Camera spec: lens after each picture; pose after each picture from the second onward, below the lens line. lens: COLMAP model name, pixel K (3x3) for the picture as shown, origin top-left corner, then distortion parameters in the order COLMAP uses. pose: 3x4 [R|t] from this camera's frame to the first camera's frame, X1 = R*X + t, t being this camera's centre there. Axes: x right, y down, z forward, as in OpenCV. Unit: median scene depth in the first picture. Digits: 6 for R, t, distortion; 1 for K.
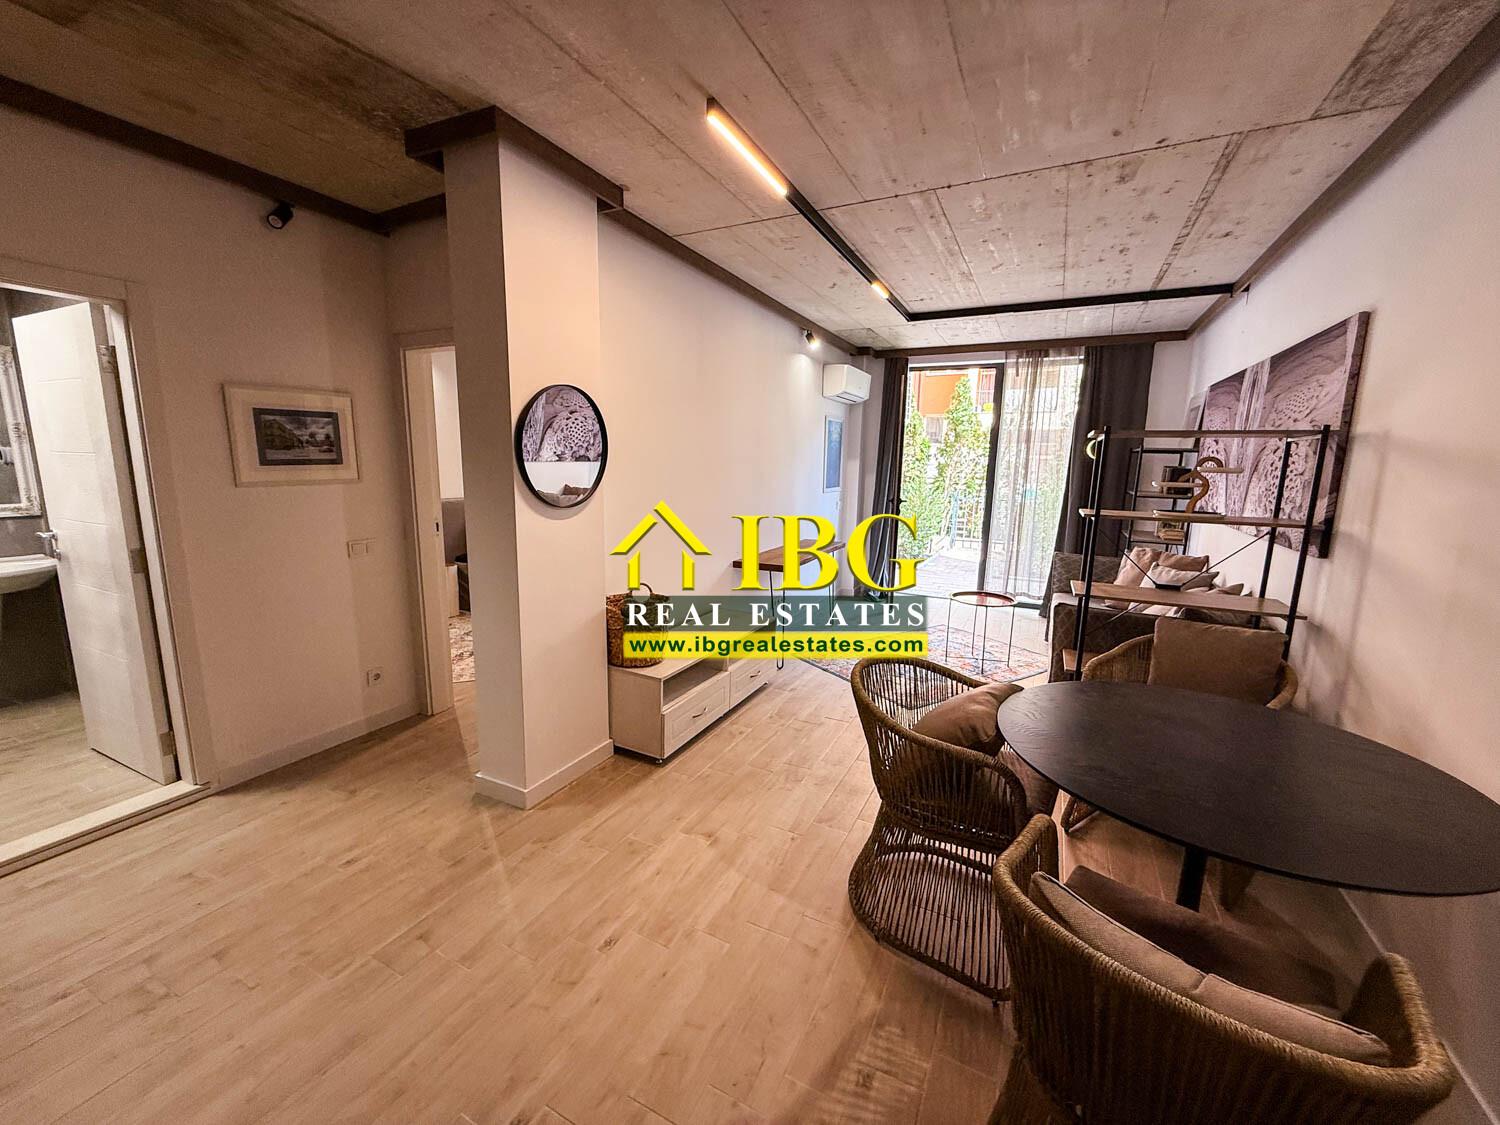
lens RADIAL K [[600.6, 0, 746.4], [0, 600.6, 562.2], [0, 0, 1]] dist [0.000264, 0.000406]
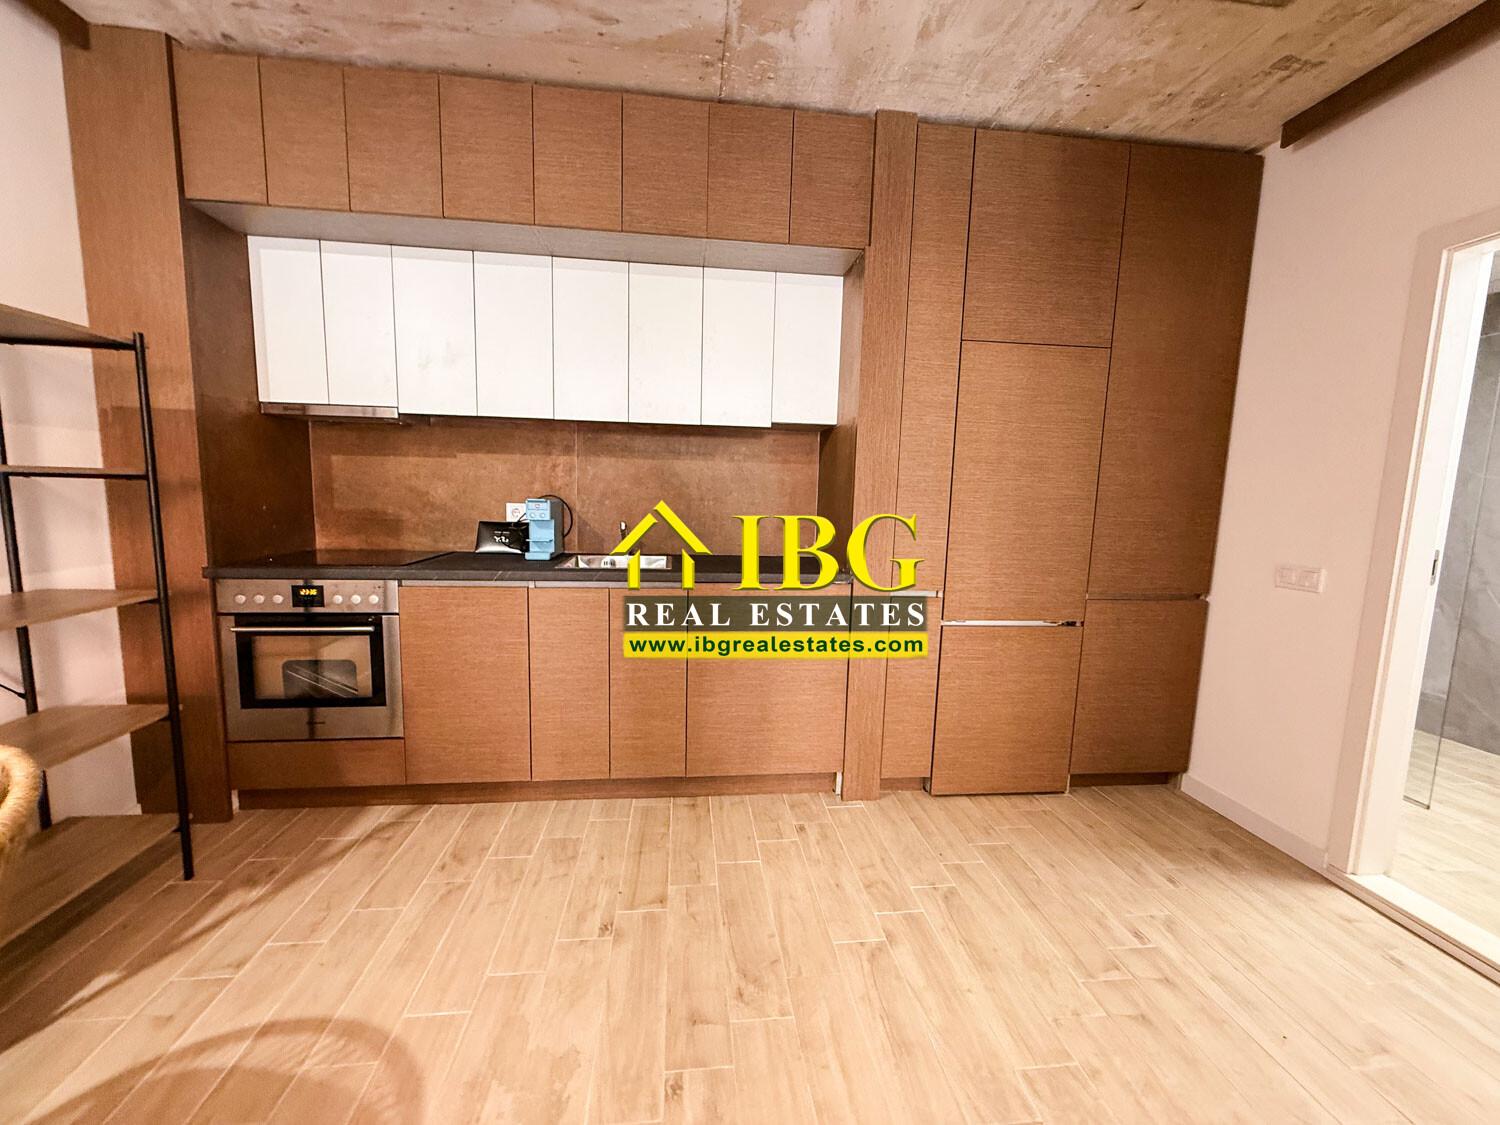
lens RADIAL K [[598.2, 0, 750.0], [0, 598.2, 562.5], [0, 0, 1]] dist [-0.000951, 0.000395]
pose [[-0.833204, 0.023317, -0.552474, 0.011116], [-0.135224, 0.960184, 0.244460, -0.061865], [0.536177, 0.278393, -0.796876, 0.930932]]
